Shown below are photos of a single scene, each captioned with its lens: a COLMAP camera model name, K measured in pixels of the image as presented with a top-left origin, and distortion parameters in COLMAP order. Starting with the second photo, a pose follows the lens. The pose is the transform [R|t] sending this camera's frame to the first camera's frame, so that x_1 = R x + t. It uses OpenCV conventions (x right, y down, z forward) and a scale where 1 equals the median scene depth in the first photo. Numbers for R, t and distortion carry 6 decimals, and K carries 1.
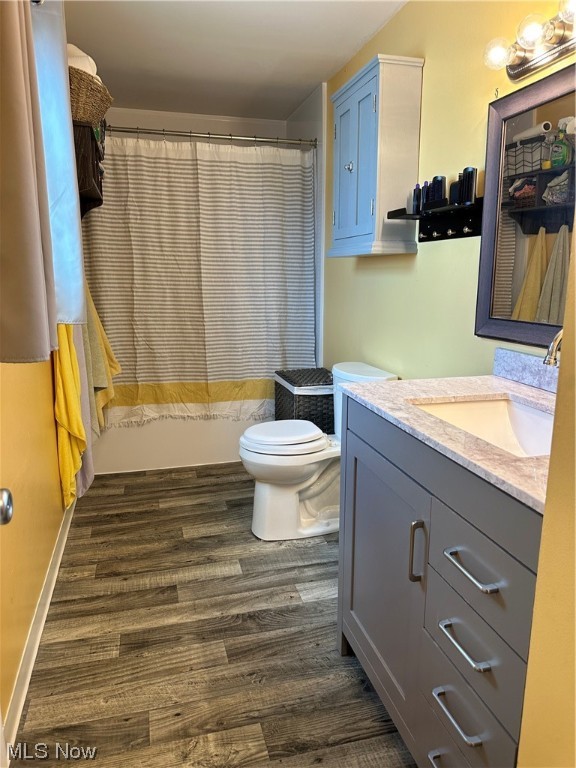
lens RADIAL K [[537.5, 0, 291.6], [0, 537.5, 384.5], [0, 0, 1]] dist [0.069639, -0.083632]
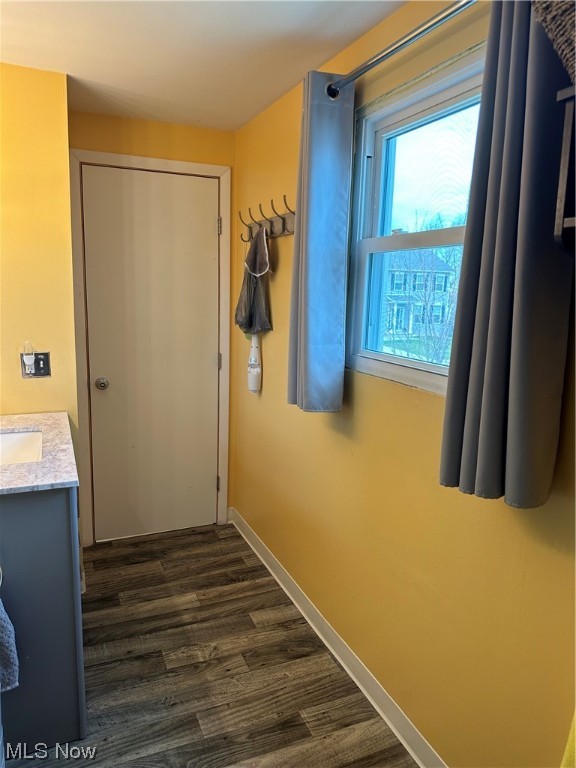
lens RADIAL K [[537.5, 0, 288.4], [0, 537.5, 386.5], [0, 0, 1]] dist [0.069639, -0.083632]
pose [[-0.989179, -0.001046, -0.146713, -0.143808], [-0.057095, 0.923894, 0.378365, -0.536994], [0.135152, 0.382647, -0.913956, 1.836444]]
